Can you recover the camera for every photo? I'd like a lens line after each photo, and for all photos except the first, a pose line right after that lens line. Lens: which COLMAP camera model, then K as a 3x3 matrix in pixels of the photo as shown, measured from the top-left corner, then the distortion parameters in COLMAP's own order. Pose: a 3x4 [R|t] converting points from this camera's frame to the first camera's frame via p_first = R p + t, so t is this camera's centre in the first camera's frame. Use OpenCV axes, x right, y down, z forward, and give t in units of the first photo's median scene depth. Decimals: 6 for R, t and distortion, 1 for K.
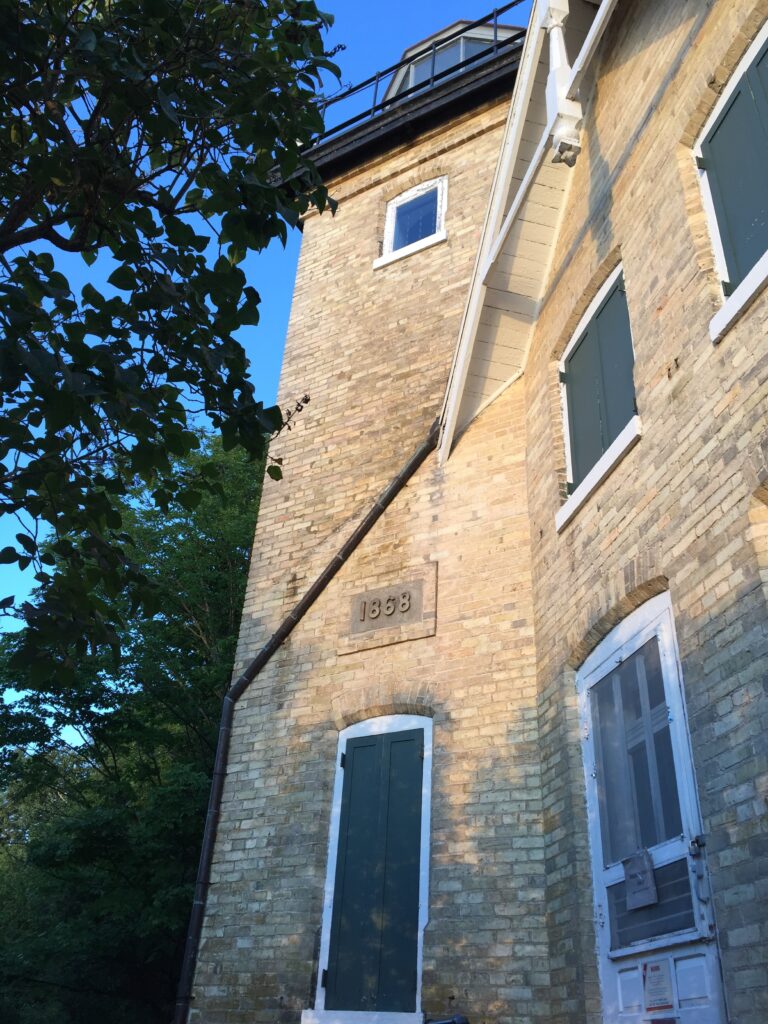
lens RADIAL K [[858.5, 0, 391.2], [0, 858.5, 526.2], [0, 0, 1]] dist [0.063092, -0.007034]
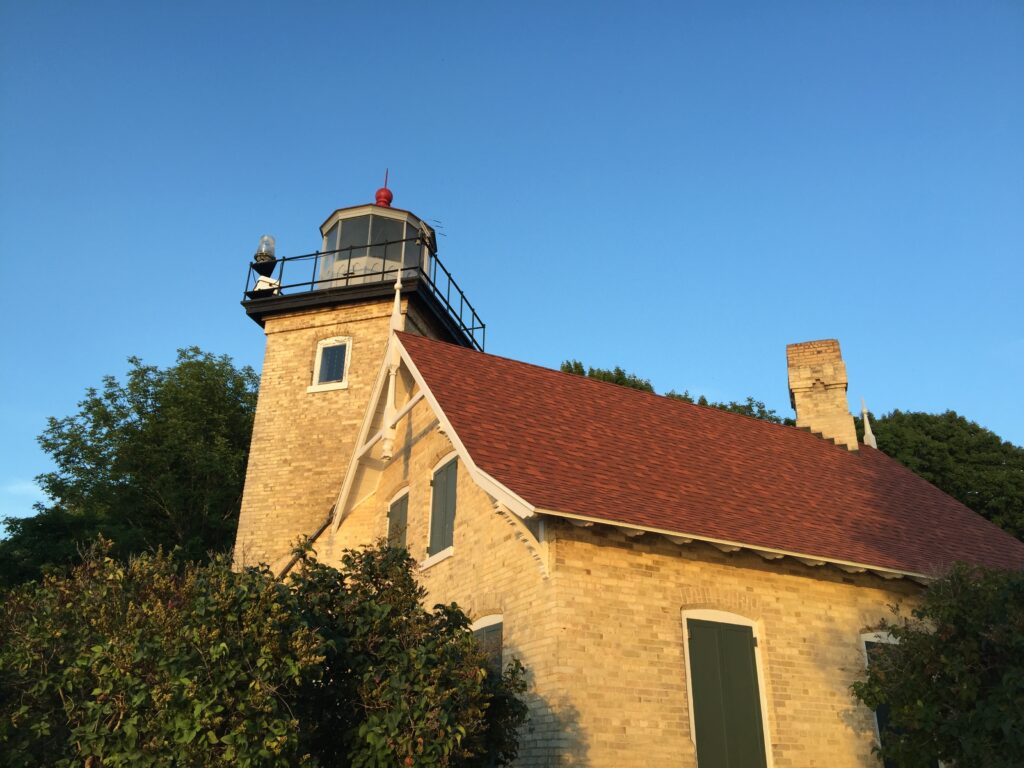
lens RADIAL K [[853.8, 0, 512.0], [0, 853.8, 384.0], [0, 0, 1]] dist [0.050628, 0.003431]
pose [[0.973372, 0.058277, 0.221701, -0.001069], [-0.087051, 0.988667, 0.122311, -0.618030], [-0.212061, -0.138353, 0.967413, -0.897914]]
